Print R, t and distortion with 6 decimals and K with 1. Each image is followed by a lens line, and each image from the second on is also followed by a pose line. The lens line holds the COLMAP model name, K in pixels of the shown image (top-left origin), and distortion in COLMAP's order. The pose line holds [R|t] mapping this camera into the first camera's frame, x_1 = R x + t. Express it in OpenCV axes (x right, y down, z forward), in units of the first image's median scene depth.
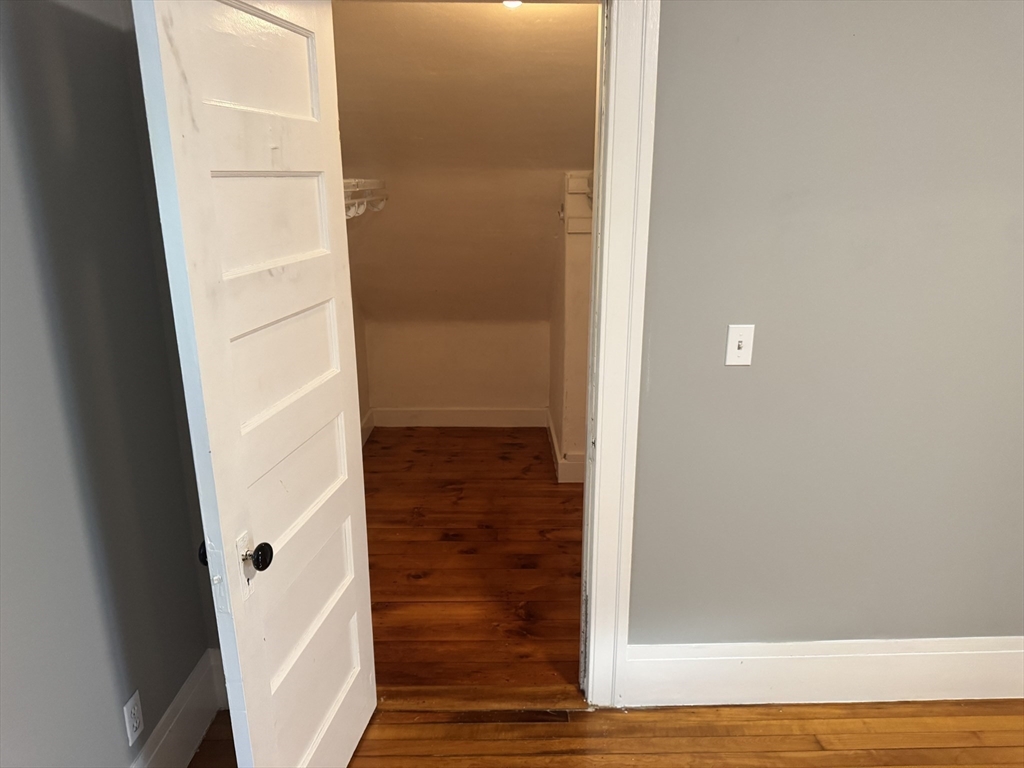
lens RADIAL K [[703.9, 0, 513.4], [0, 703.9, 390.3], [0, 0, 1]] dist [0.073631, -0.000048]
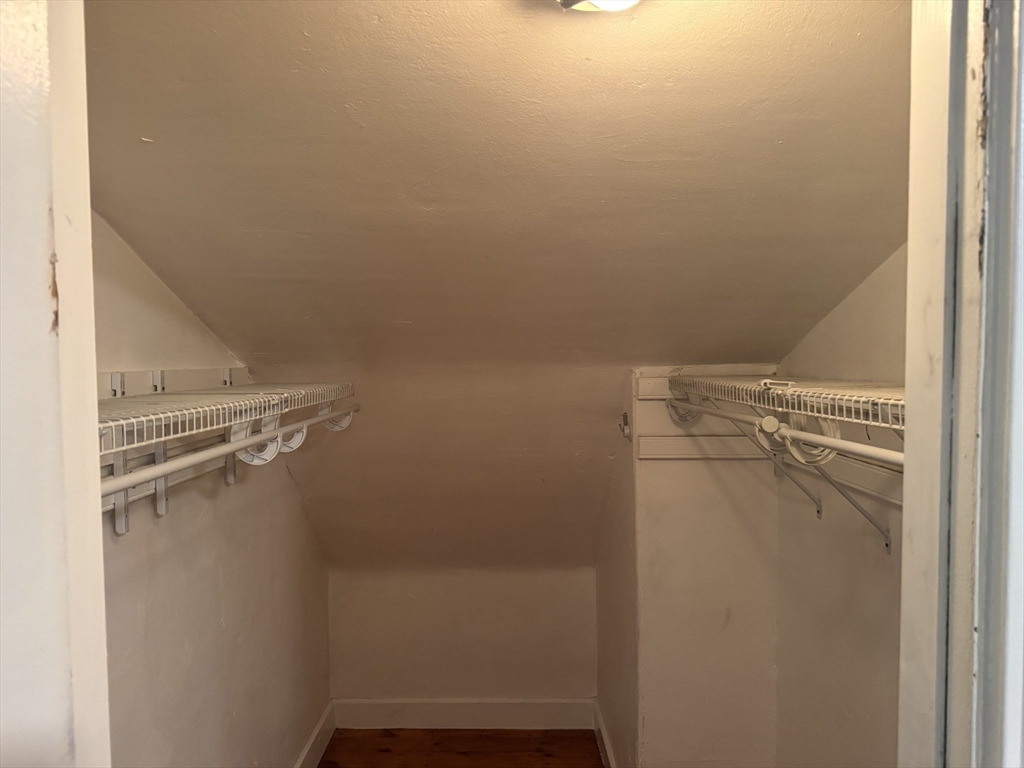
lens RADIAL K [[703.9, 0, 512.6], [0, 703.9, 384.7], [0, 0, 1]] dist [0.073631, -0.000048]
pose [[0.999957, -0.007773, -0.004989, -0.030793], [0.006278, 0.968168, -0.250224, -0.121103], [0.006775, 0.250182, 0.968175, 0.345100]]
